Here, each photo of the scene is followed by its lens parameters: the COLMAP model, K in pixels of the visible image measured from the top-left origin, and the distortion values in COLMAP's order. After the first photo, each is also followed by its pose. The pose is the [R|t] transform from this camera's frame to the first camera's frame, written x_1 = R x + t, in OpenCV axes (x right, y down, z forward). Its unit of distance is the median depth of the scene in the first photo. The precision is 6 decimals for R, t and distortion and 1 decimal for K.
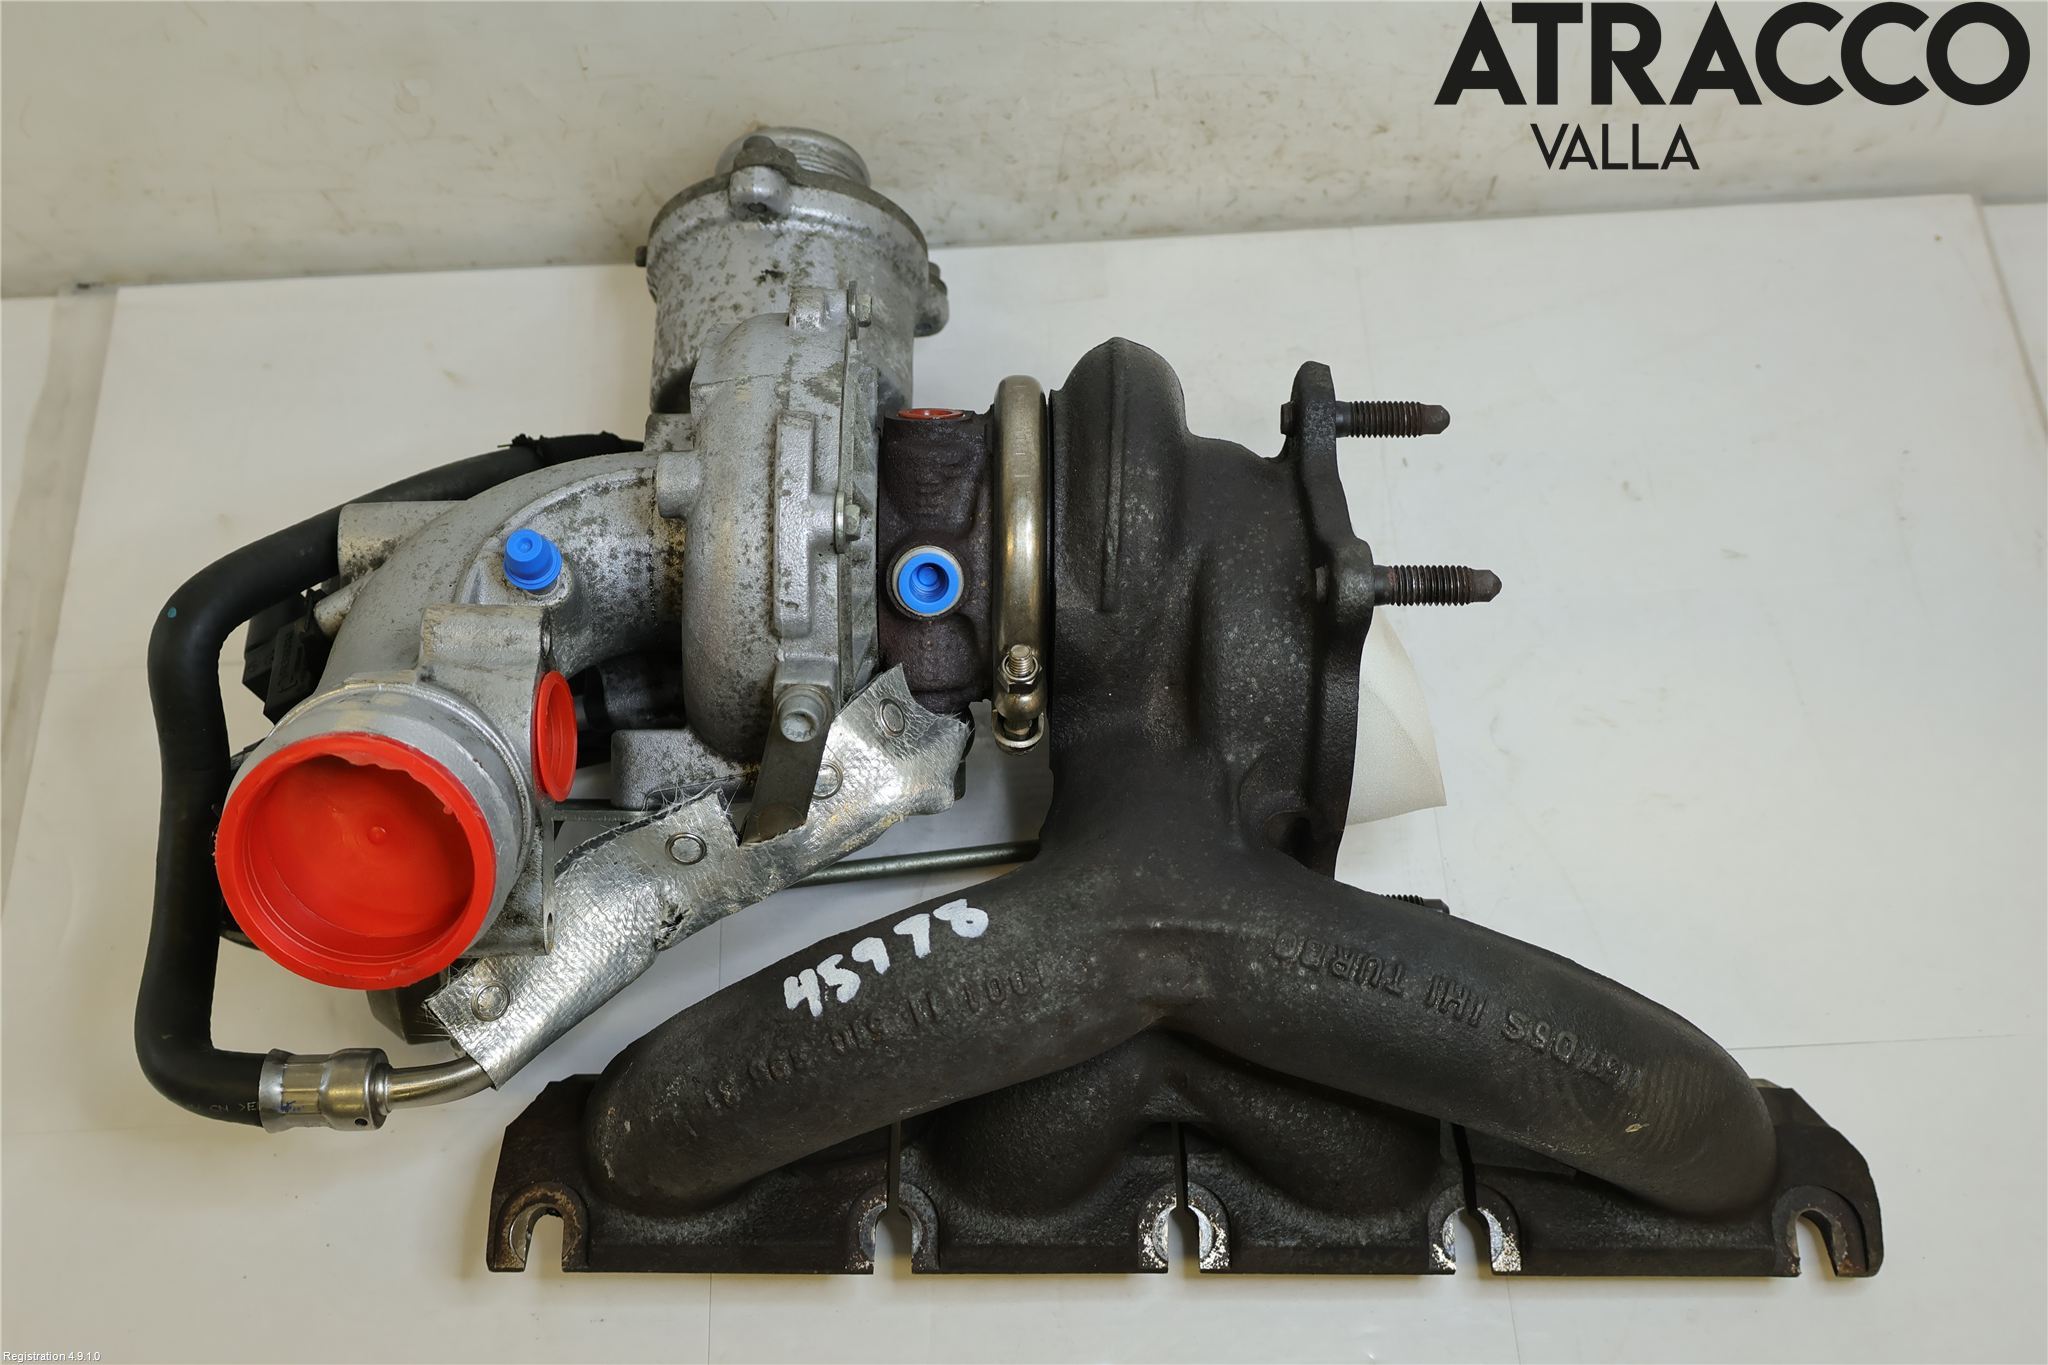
lens RADIAL K [[2244.7, 0, 1021.9], [0, 2244.7, 682.3], [0, 0, 1]] dist [-0.017634, 0.000000]
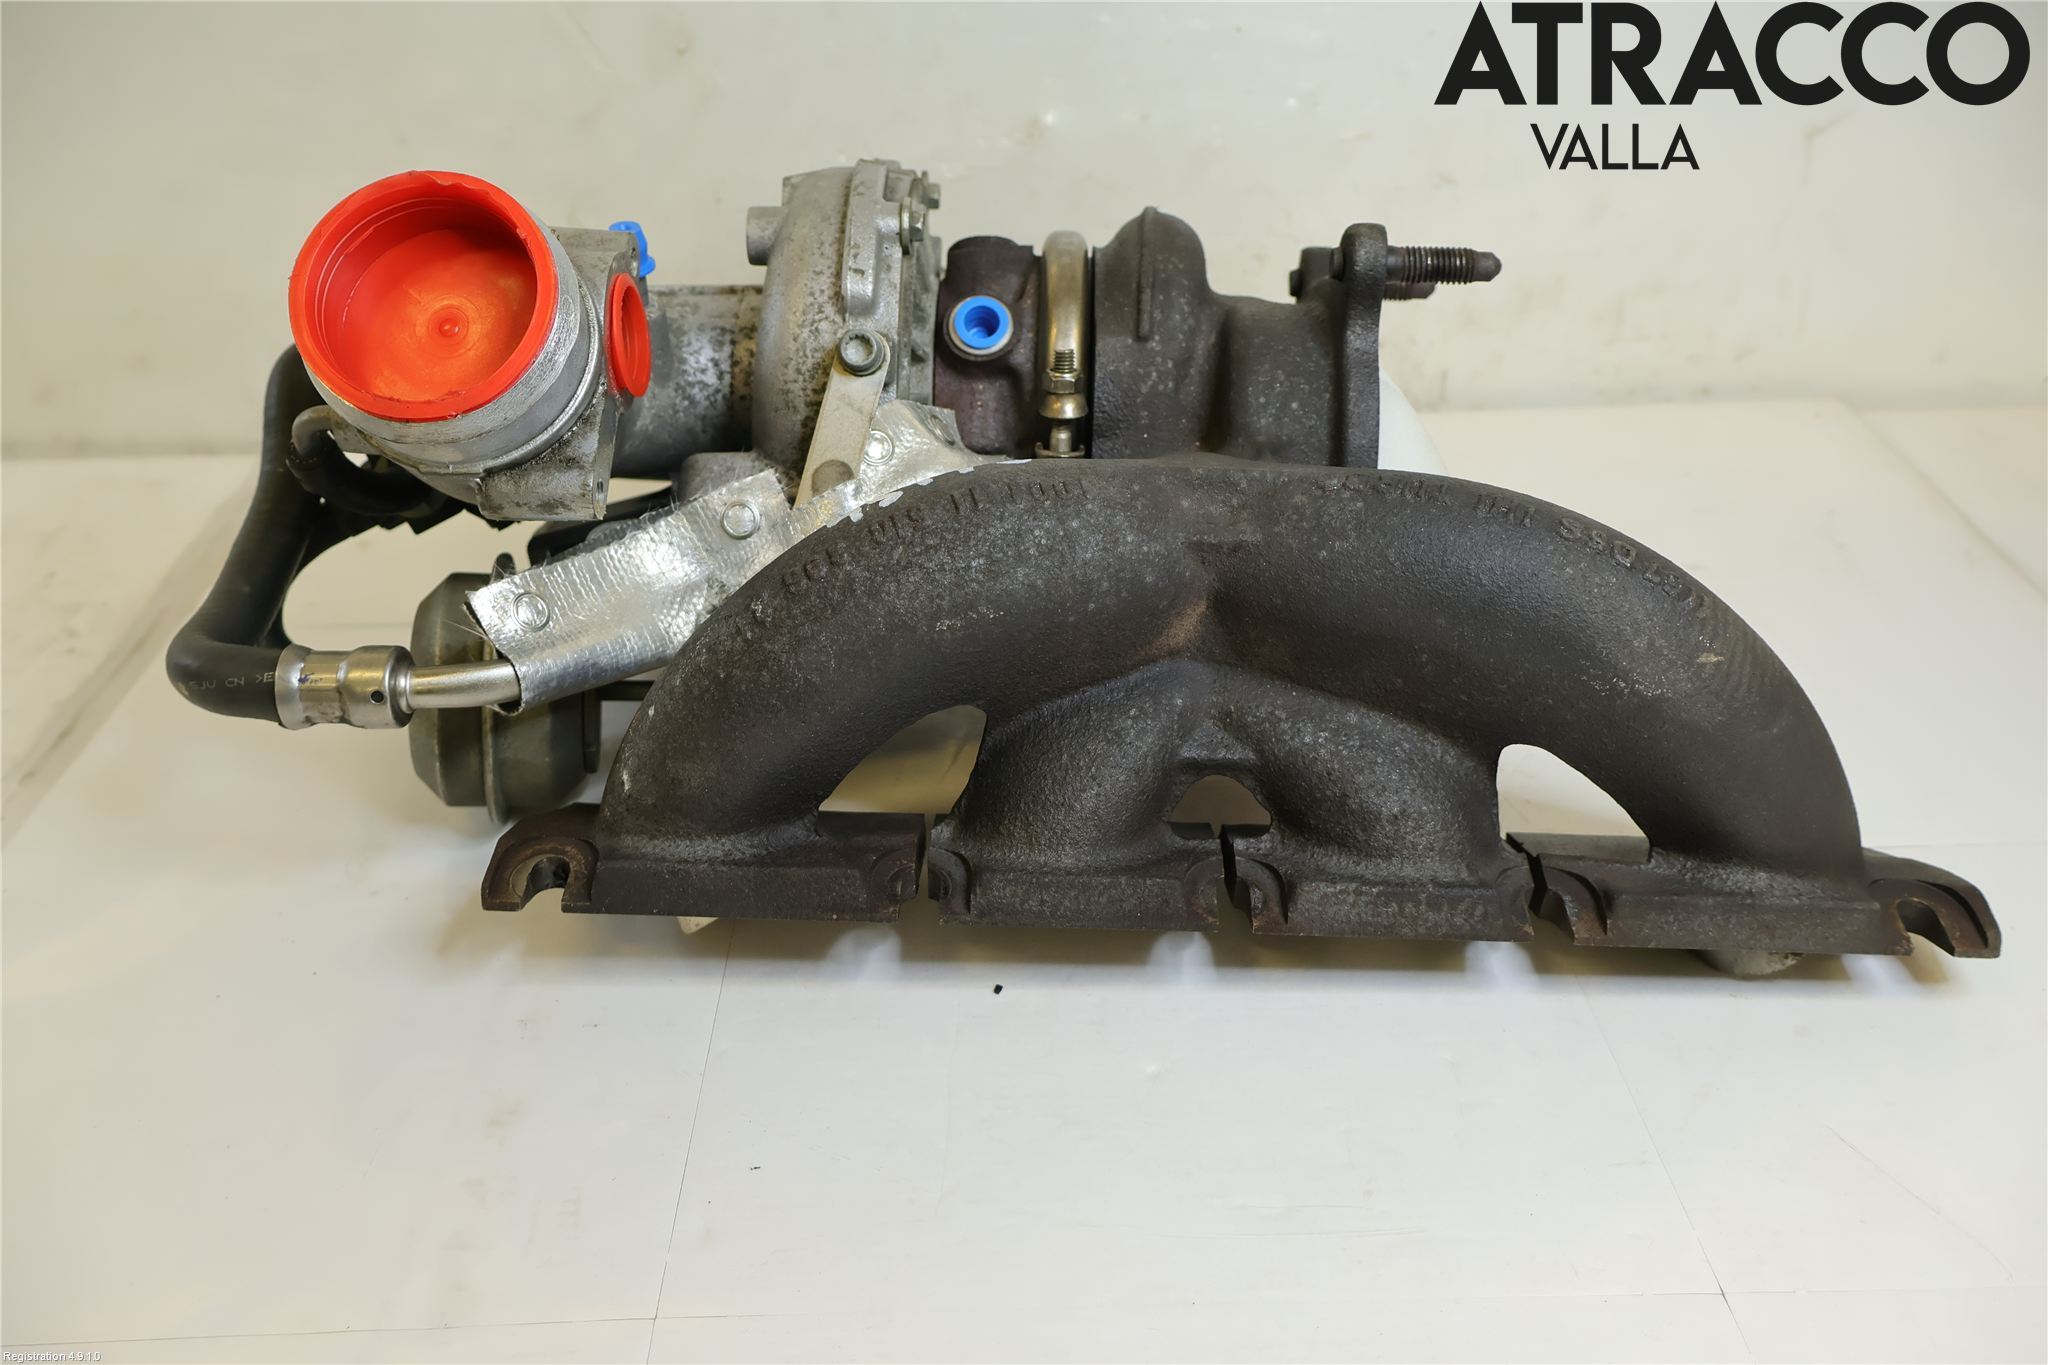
lens RADIAL K [[1752.0, 0, 1025.5], [0, 1752.0, 682.7], [0, 0, 1]] dist [0.007005, -0.004146]
pose [[0.999778, 0.014616, -0.015148, -0.004276], [-0.020100, 0.876559, -0.480874, 0.541951], [0.006249, 0.481072, 0.876659, 0.334555]]
